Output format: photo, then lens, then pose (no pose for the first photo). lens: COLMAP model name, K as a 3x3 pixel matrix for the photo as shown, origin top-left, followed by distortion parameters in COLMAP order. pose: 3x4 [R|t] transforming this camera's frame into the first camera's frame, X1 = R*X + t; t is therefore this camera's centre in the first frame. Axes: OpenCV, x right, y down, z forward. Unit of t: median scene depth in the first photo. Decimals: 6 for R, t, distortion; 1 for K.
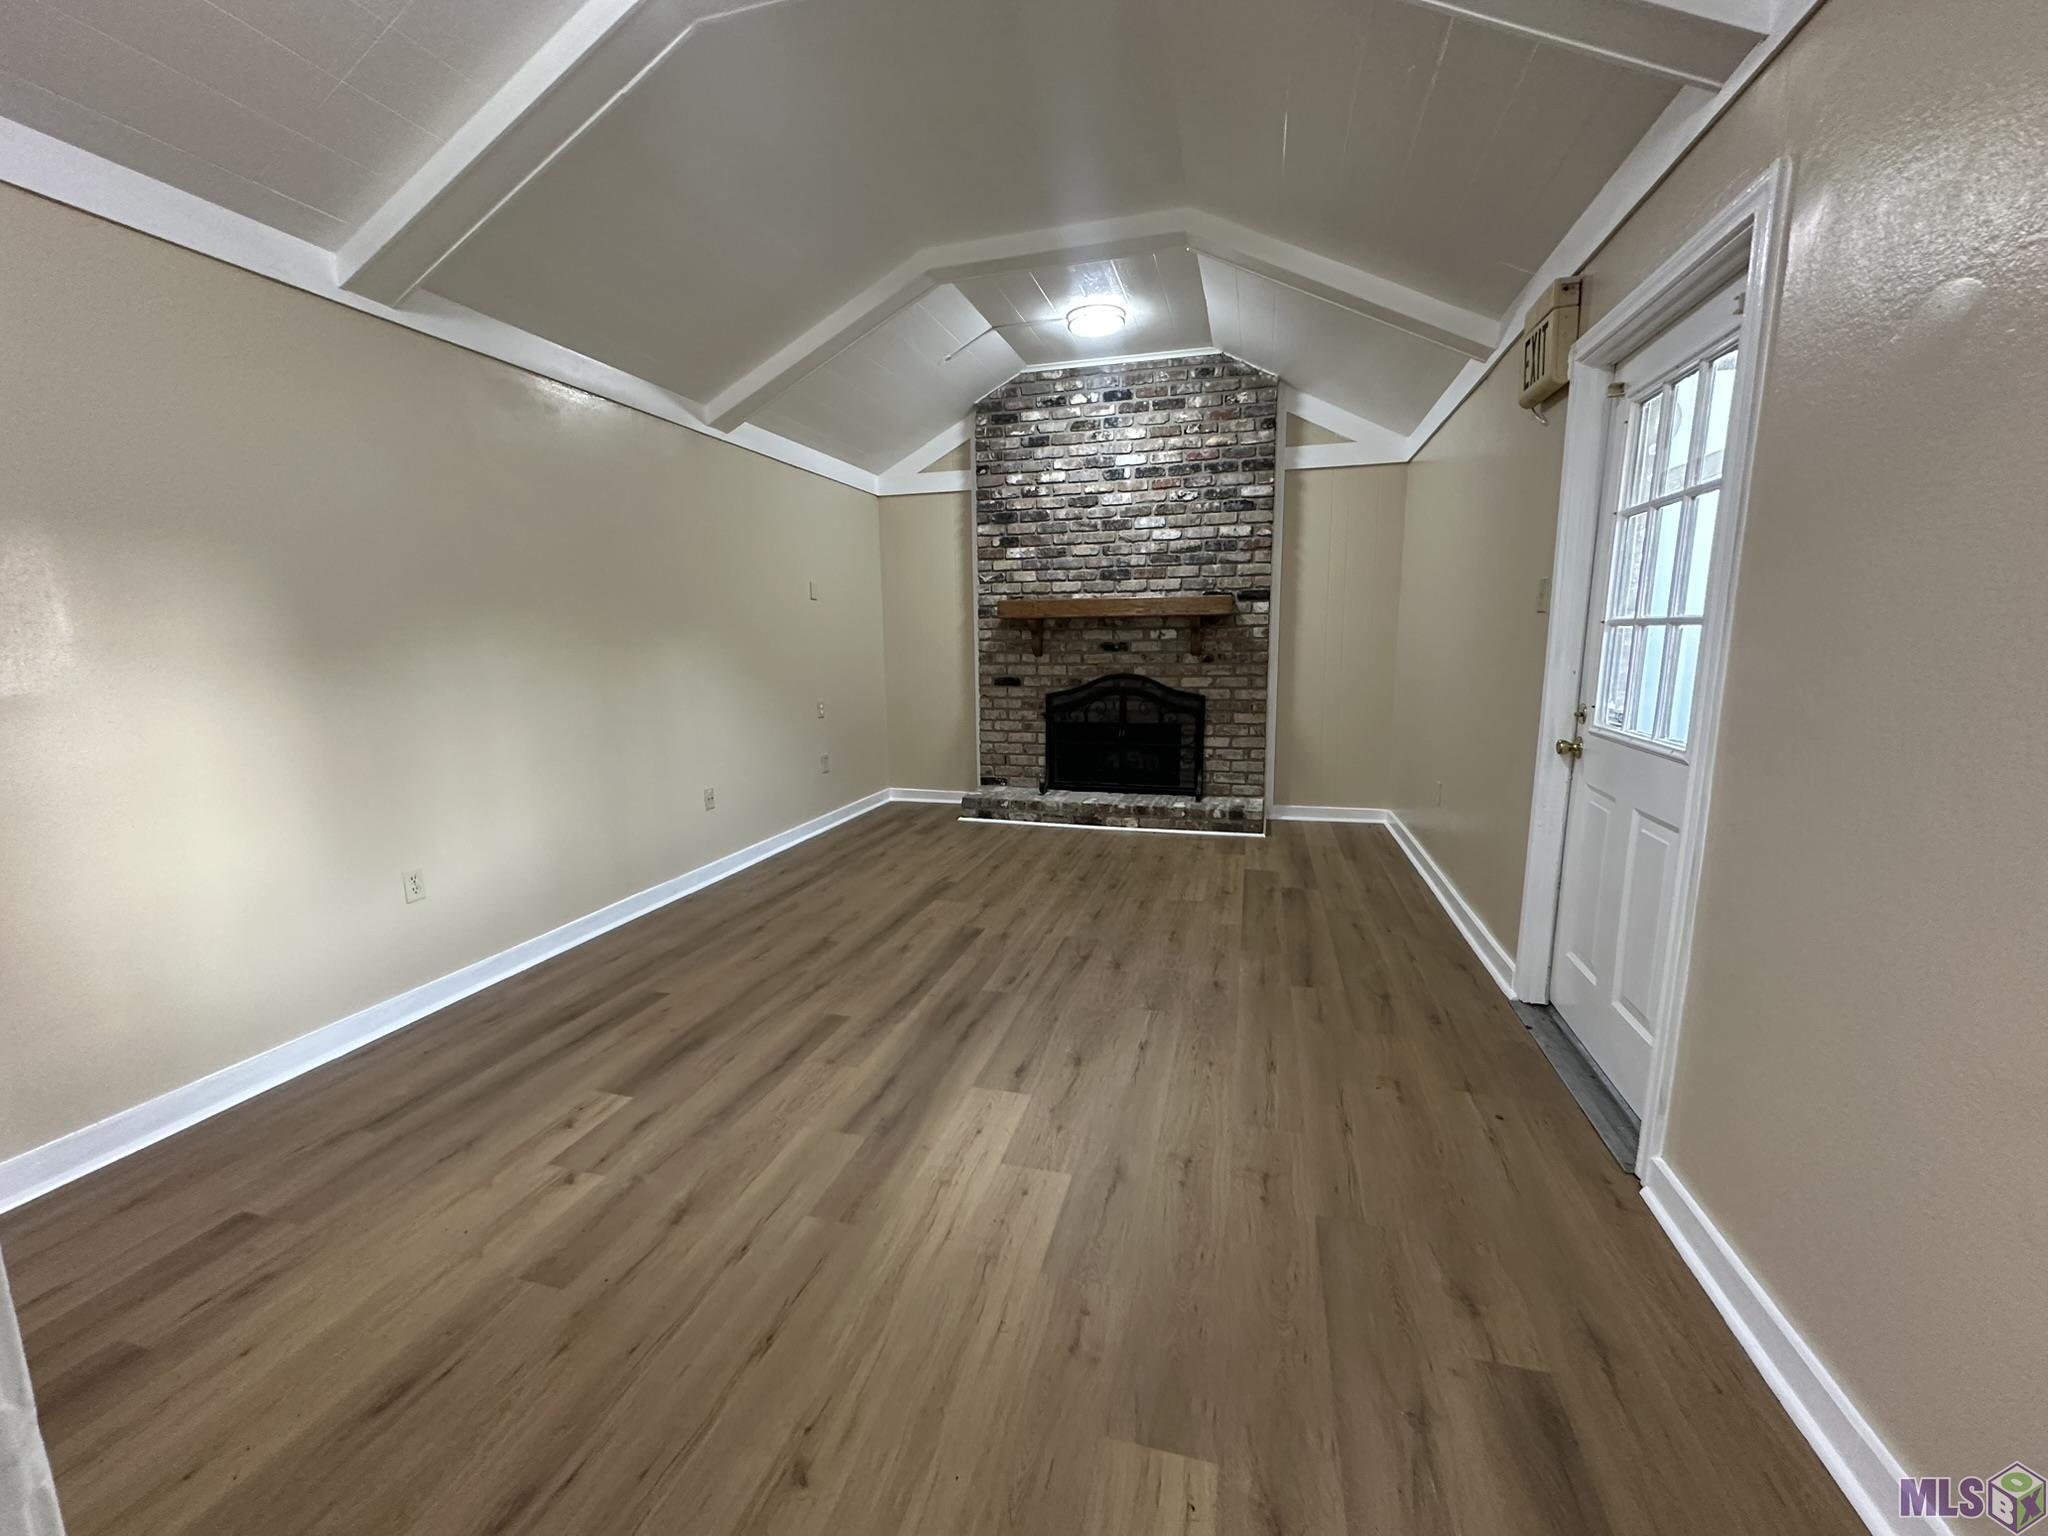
lens RADIAL K [[825.3, 0, 1024.3], [0, 825.3, 766.7], [0, 0, 1]] dist [-0.001929, -0.000184]
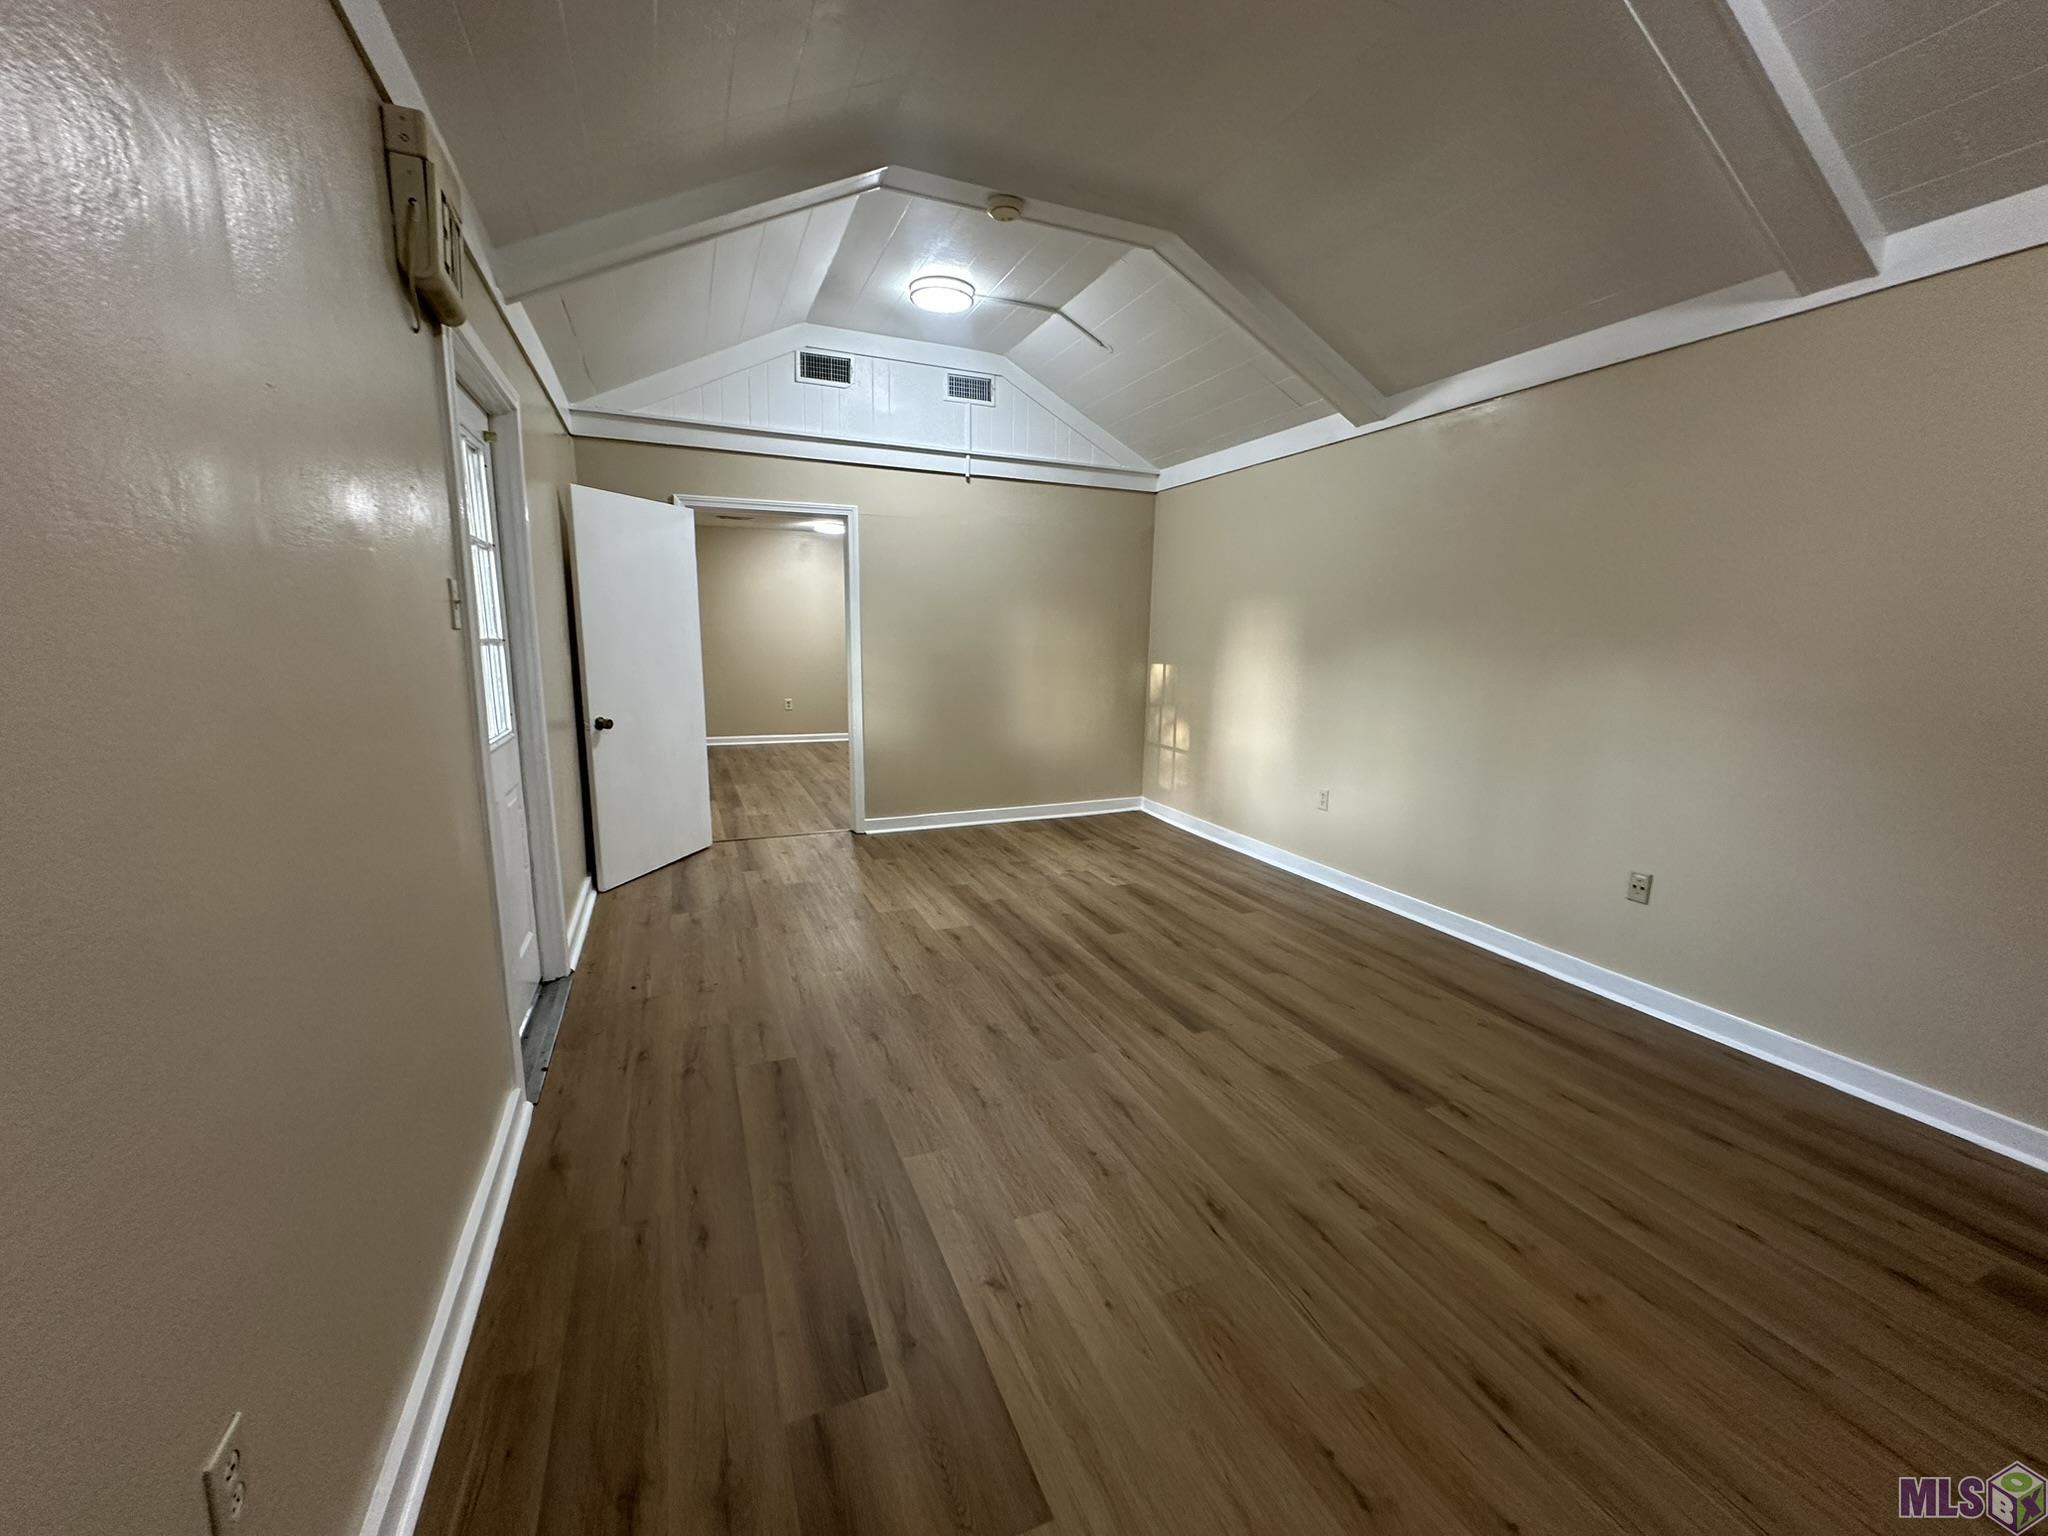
lens RADIAL K [[819.6, 0, 1027.3], [0, 819.6, 765.9], [0, 0, 1]] dist [-0.003647, -0.000074]
pose [[-0.782867, 0.106526, -0.613002, 0.657038], [-0.098381, 0.951646, 0.291018, -0.317310], [0.614362, 0.288137, -0.734532, 1.770262]]
